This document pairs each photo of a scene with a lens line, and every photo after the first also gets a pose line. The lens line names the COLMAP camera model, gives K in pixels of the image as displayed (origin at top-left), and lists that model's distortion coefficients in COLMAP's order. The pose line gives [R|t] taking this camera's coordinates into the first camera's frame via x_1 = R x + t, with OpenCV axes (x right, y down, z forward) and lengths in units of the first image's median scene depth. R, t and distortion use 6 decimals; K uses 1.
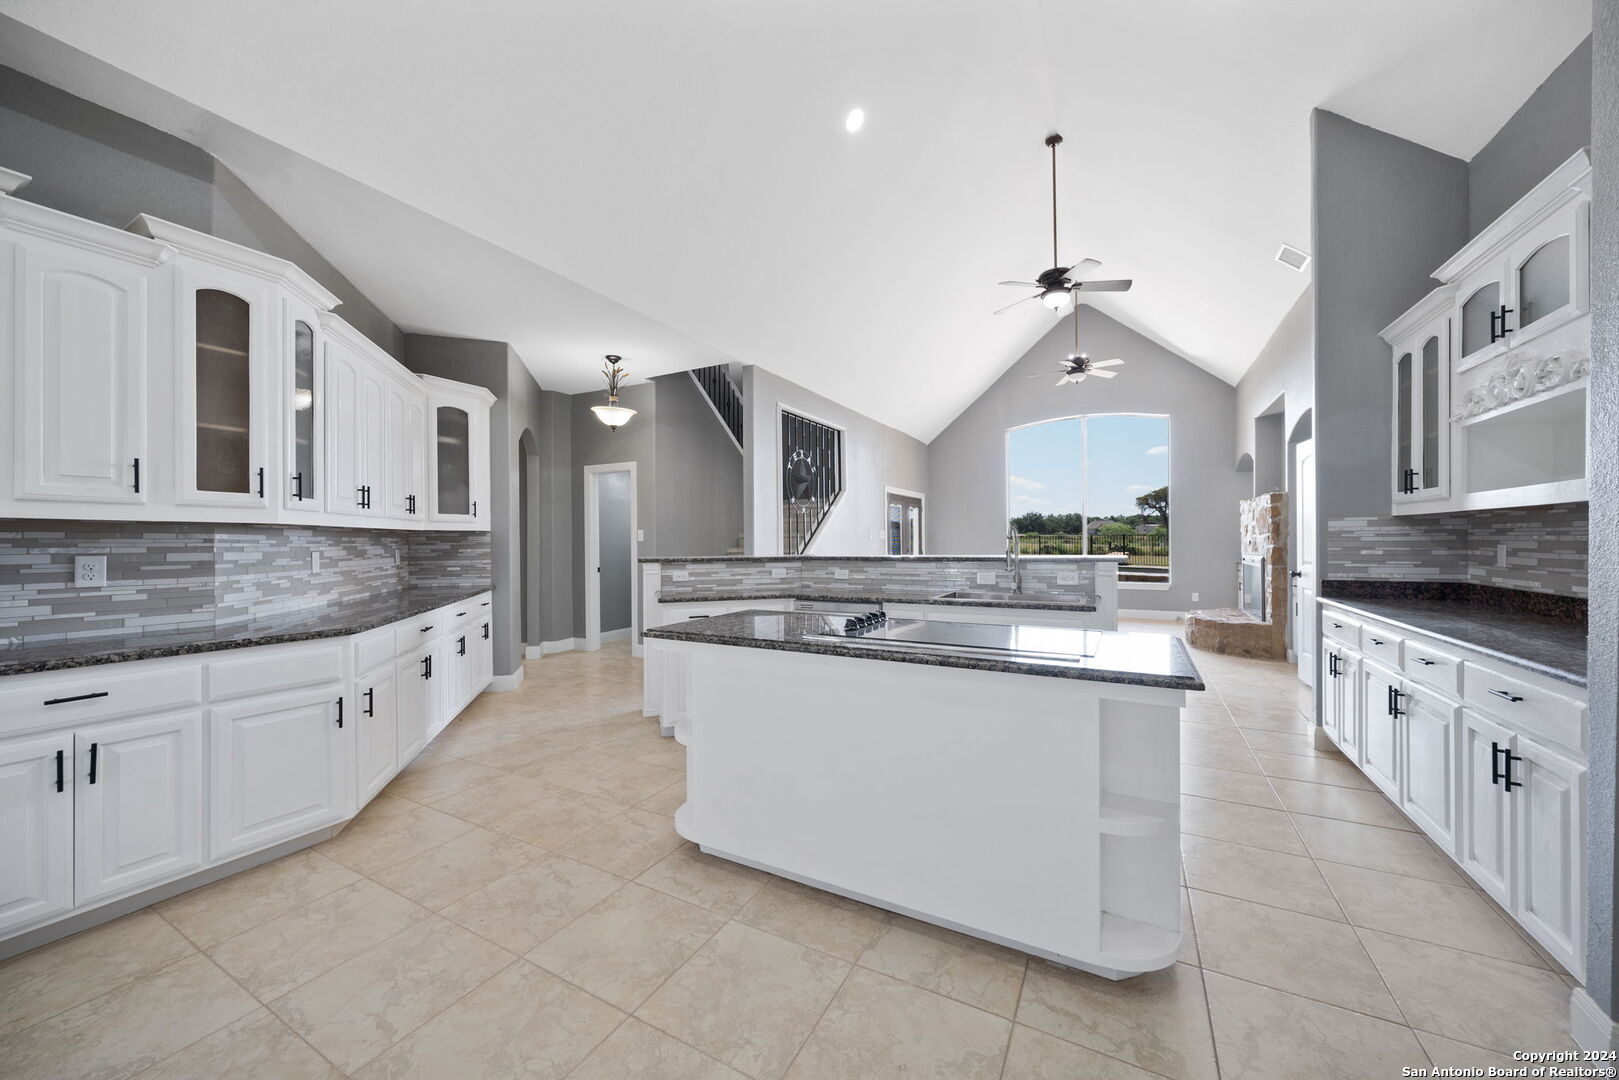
lens RADIAL K [[587.9, 0, 809.5], [0, 587.9, 540.0], [0, 0, 1]] dist [-0.000041, 0.000033]
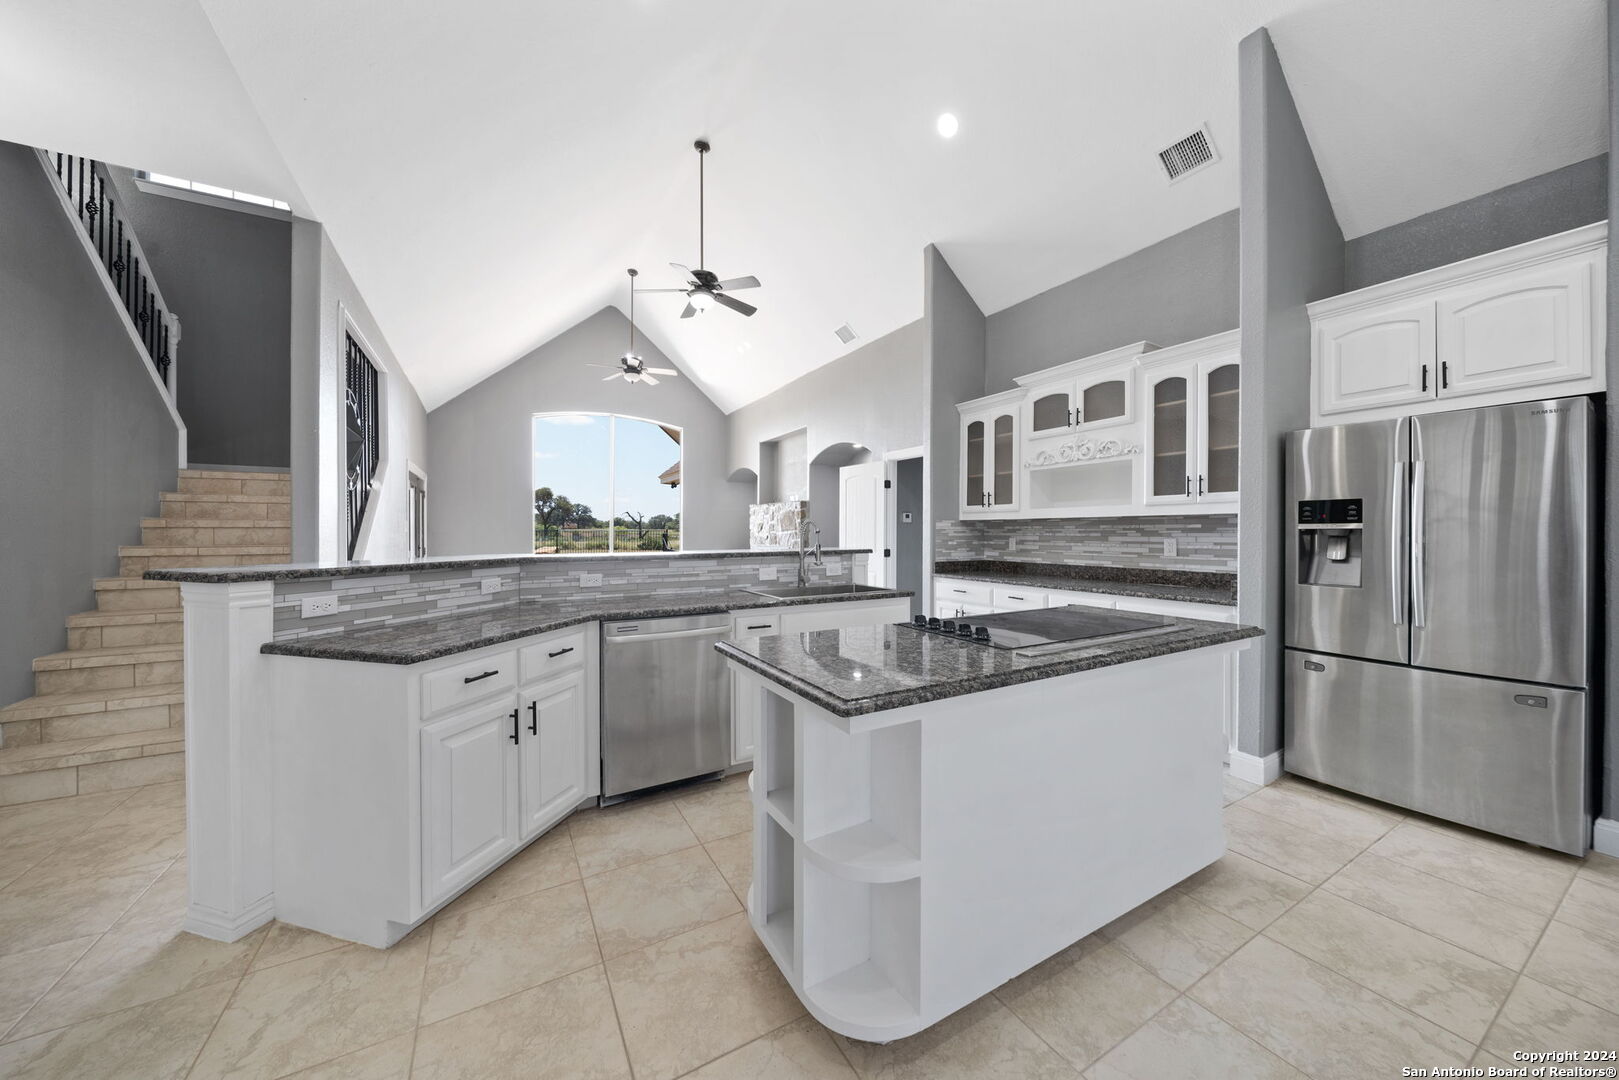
lens RADIAL K [[558.6, 0, 806.1], [0, 558.6, 526.0], [0, 0, 1]] dist [-0.008126, 0.000129]
pose [[0.528614, 0.017581, 0.848680, -0.497790], [-0.003311, 0.999821, -0.018649, 0.004377], [-0.848856, 0.007048, 0.528578, 0.526254]]
